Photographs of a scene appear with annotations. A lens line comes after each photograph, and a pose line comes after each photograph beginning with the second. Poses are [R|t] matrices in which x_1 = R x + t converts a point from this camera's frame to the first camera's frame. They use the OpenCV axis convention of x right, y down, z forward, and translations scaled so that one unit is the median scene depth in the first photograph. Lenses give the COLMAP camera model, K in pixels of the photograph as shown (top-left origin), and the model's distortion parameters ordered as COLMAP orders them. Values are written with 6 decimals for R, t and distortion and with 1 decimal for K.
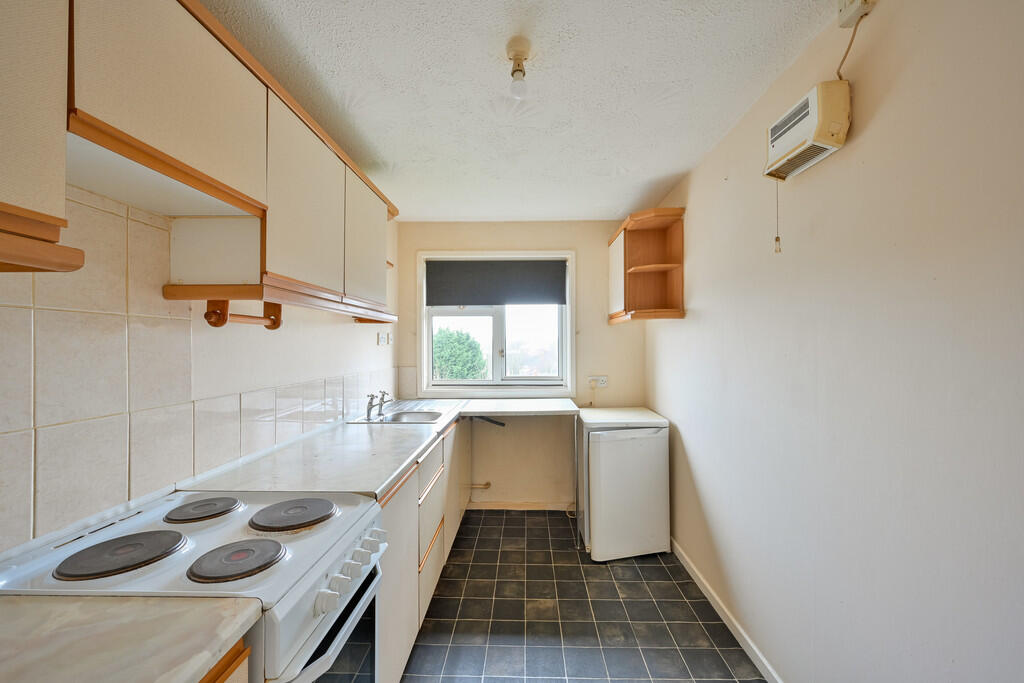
lens RADIAL K [[411.4, 0, 513.6], [0, 411.4, 343.5], [0, 0, 1]] dist [-0.001544, -0.000206]
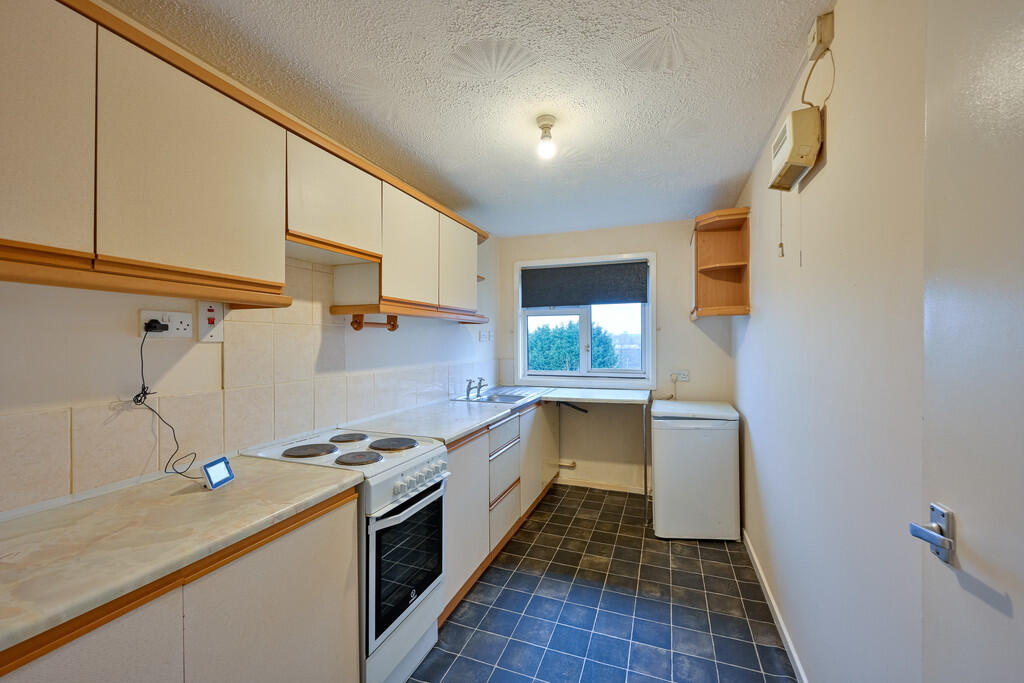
lens RADIAL K [[413.4, 0, 512.0], [0, 413.4, 341.5], [0, 0, 1]] dist [0.000493, -0.000087]
pose [[0.946053, -0.001525, -0.324009, 0.190253], [0.003946, 0.999969, 0.006816, -0.003271], [0.323988, -0.007727, 0.946030, -0.172373]]
